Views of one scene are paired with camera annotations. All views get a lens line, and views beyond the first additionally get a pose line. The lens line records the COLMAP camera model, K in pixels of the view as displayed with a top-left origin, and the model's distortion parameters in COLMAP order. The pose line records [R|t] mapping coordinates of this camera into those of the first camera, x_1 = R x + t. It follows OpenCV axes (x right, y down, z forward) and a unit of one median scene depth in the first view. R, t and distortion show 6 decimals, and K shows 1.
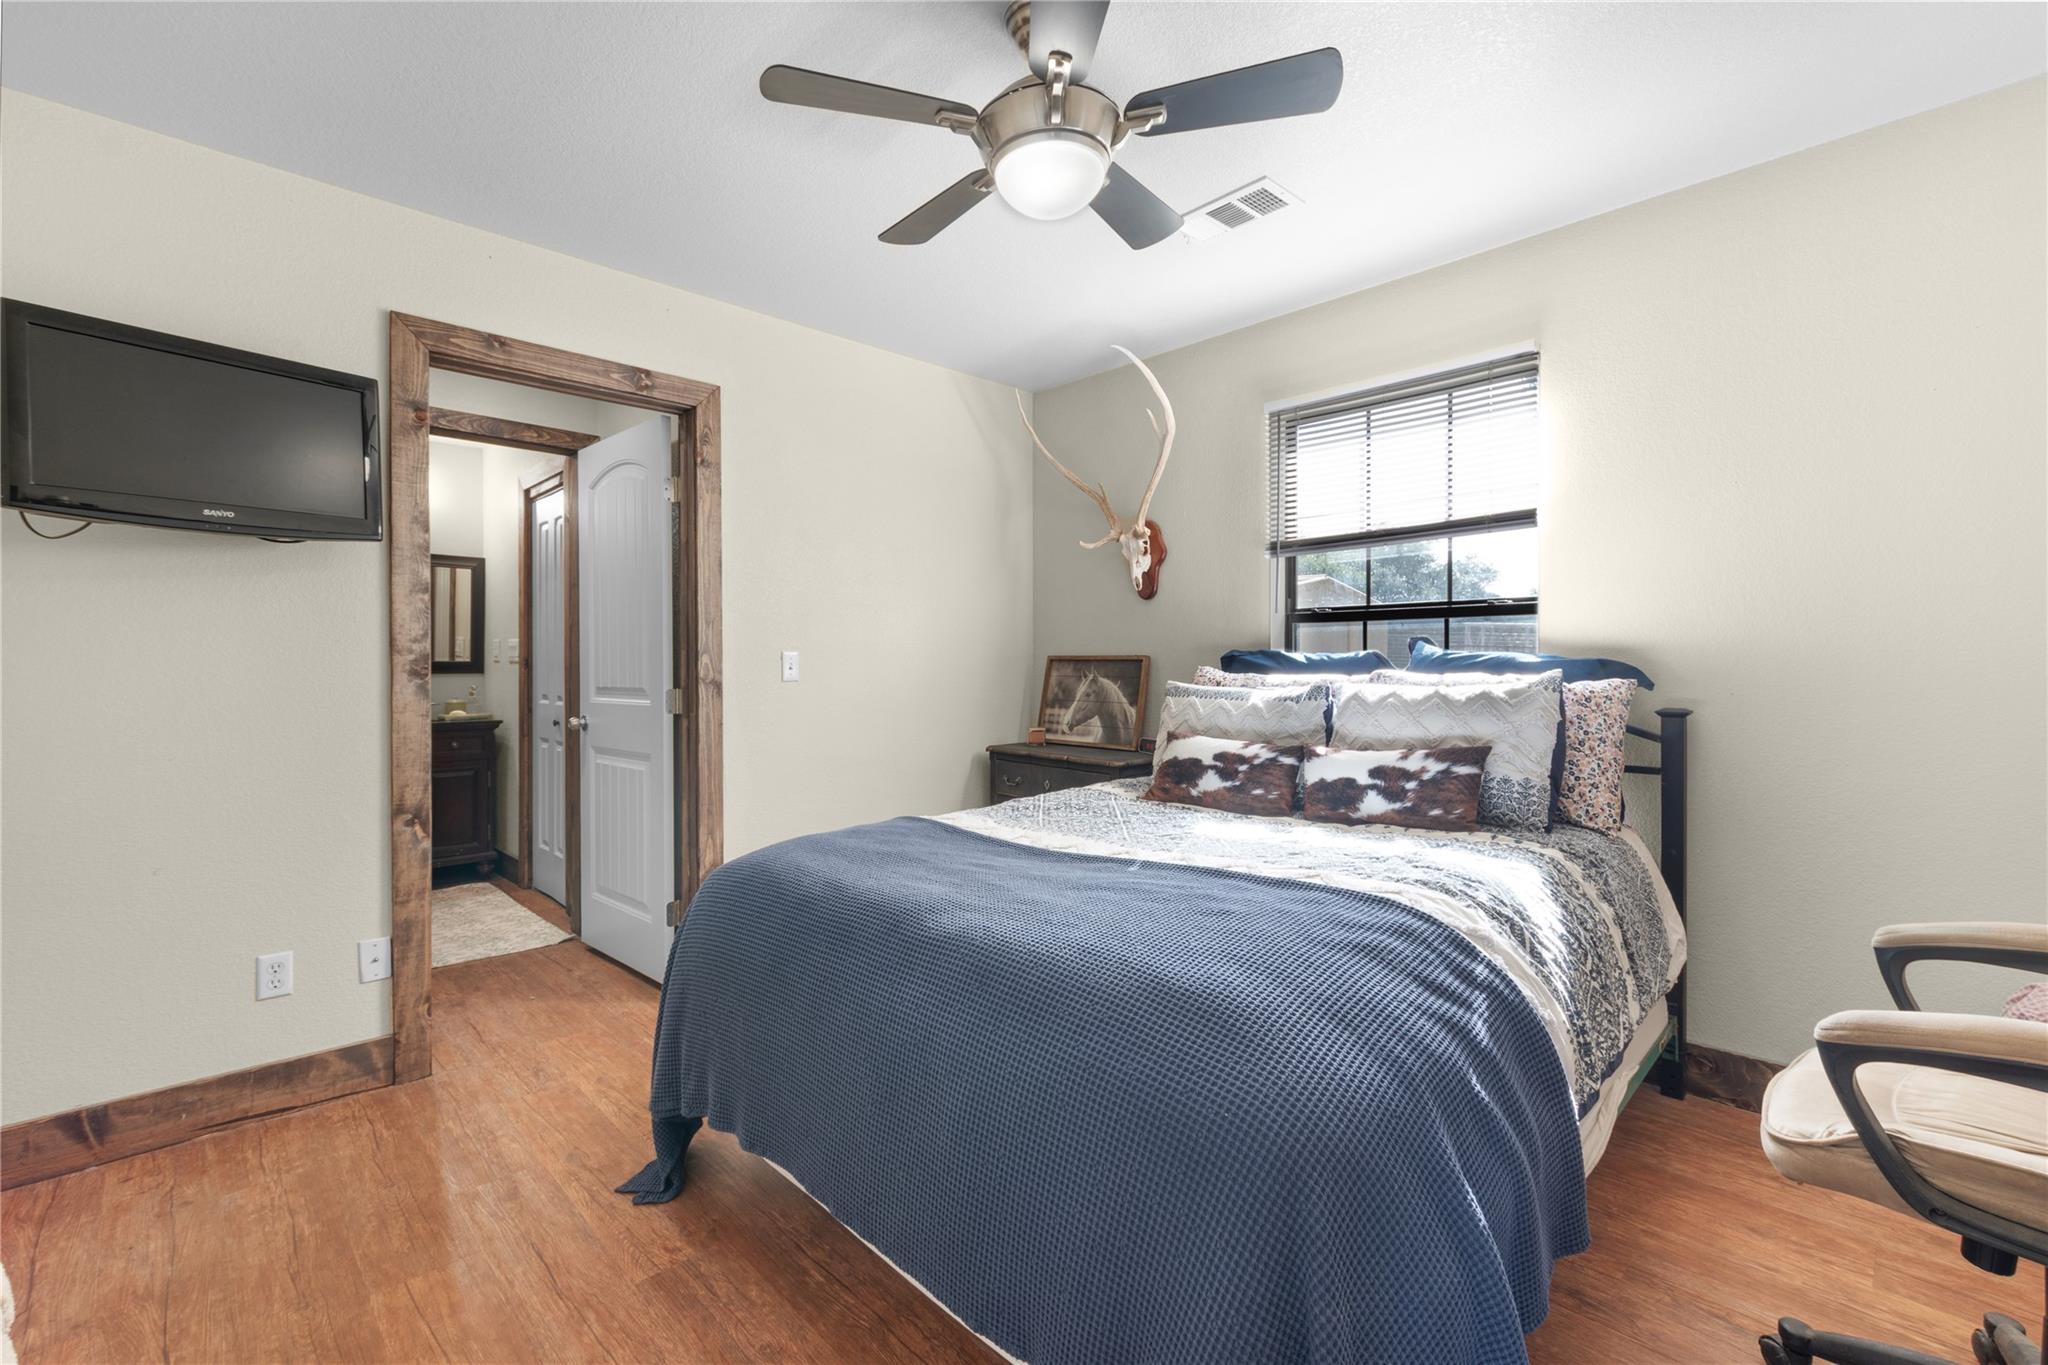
lens RADIAL K [[890.4, 0, 1031.9], [0, 890.4, 668.7], [0, 0, 1]] dist [0.001614, 0.000424]
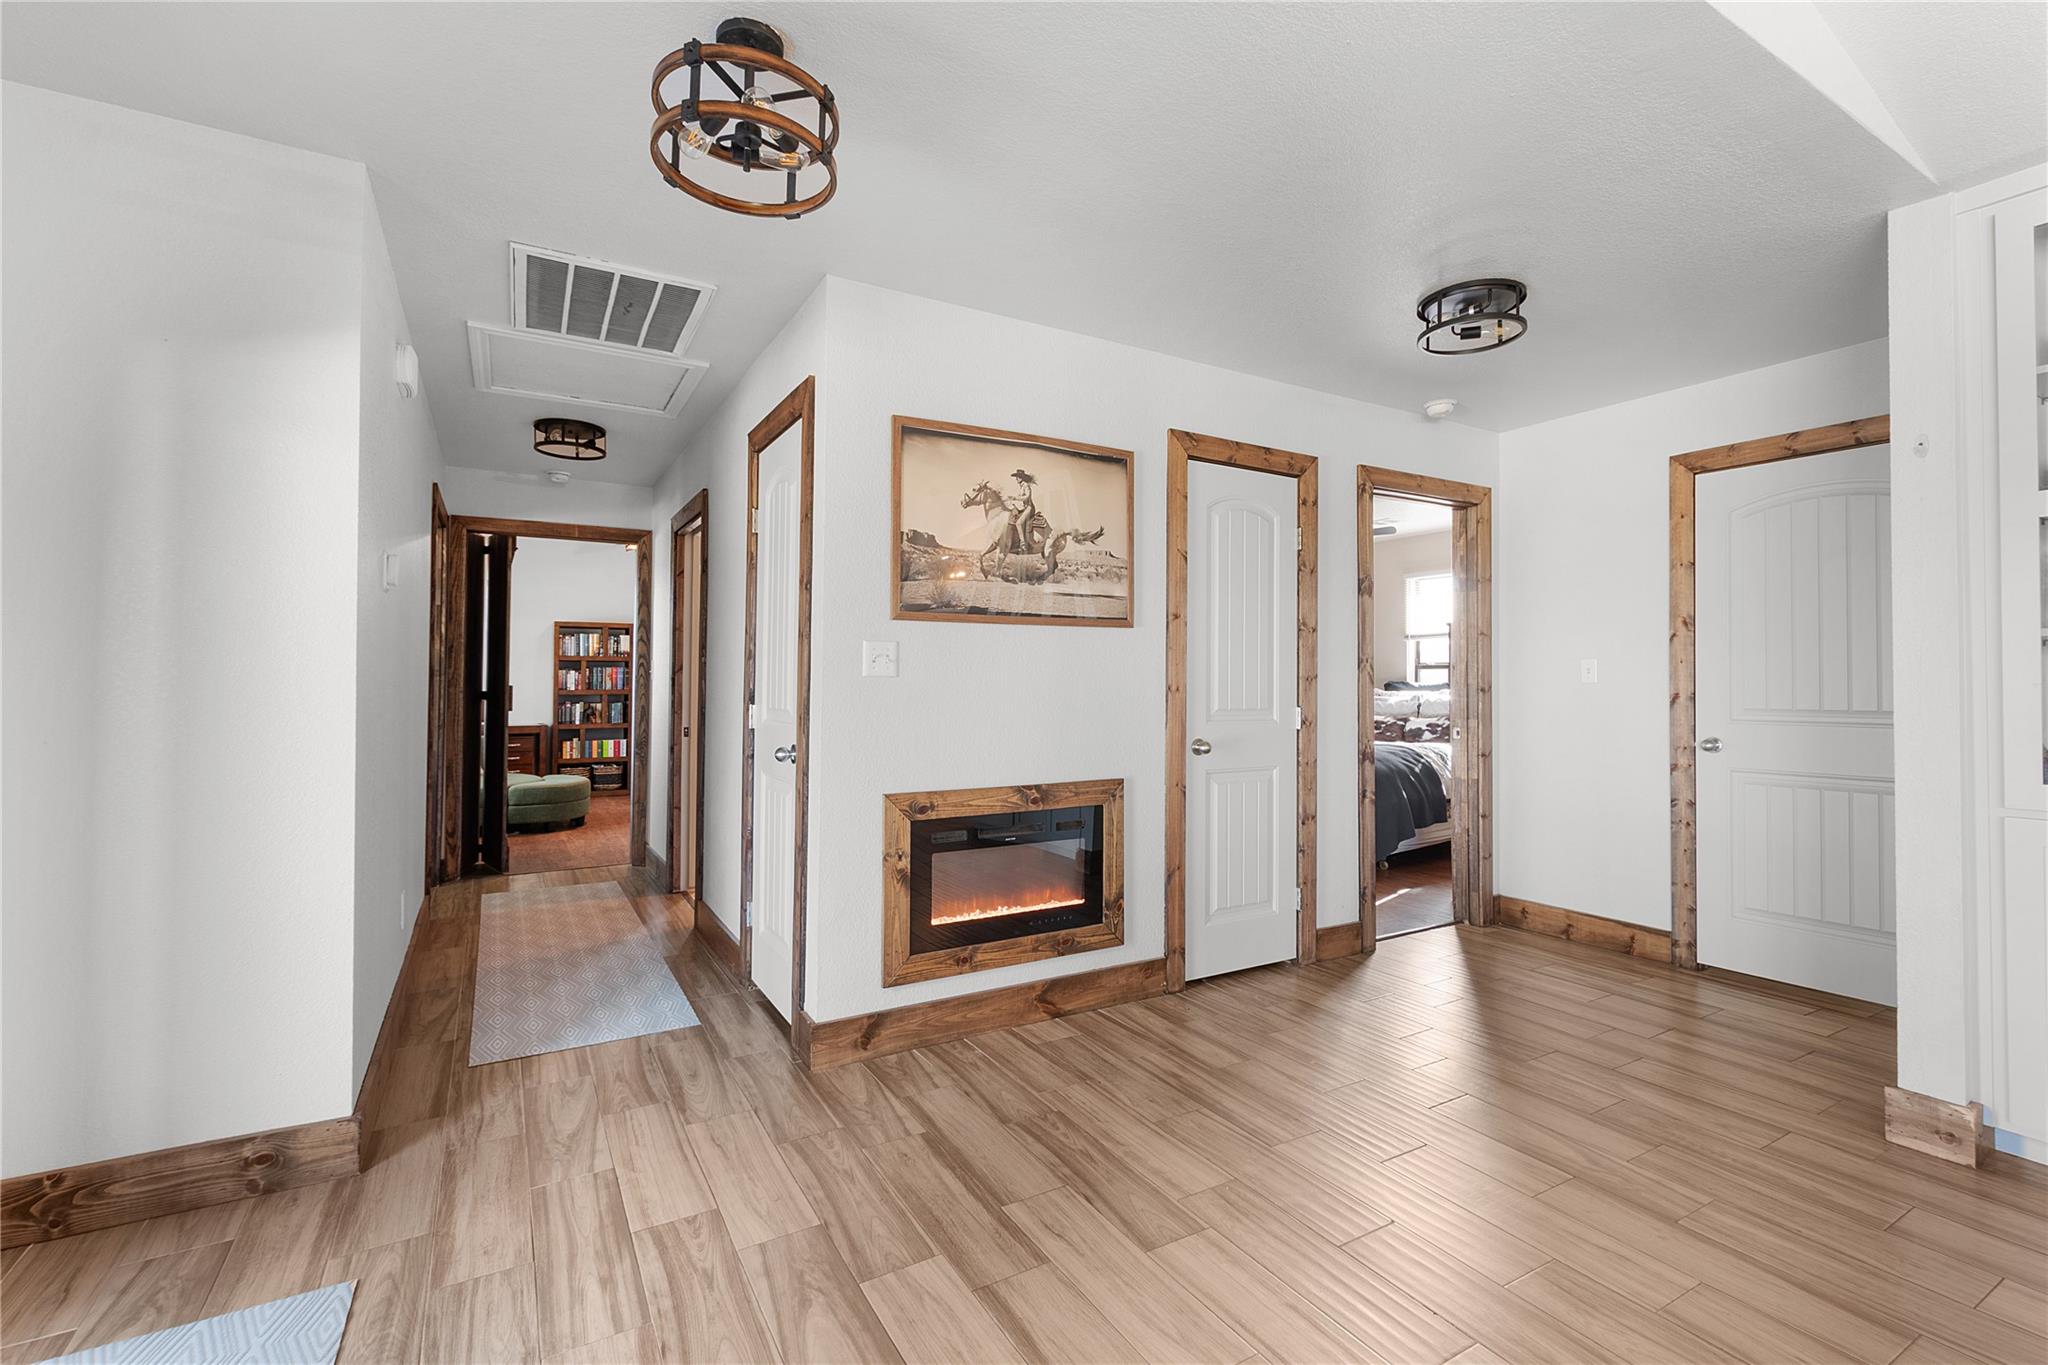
lens RADIAL K [[890.4, 0, 1031.9], [0, 890.4, 668.7], [0, 0, 1]] dist [0.001614, 0.000424]
pose [[0.969265, -0.003019, -0.246001, -0.141171], [-0.002624, 0.999741, -0.022610, 0.001036], [0.246006, 0.022561, 0.969006, -1.970904]]
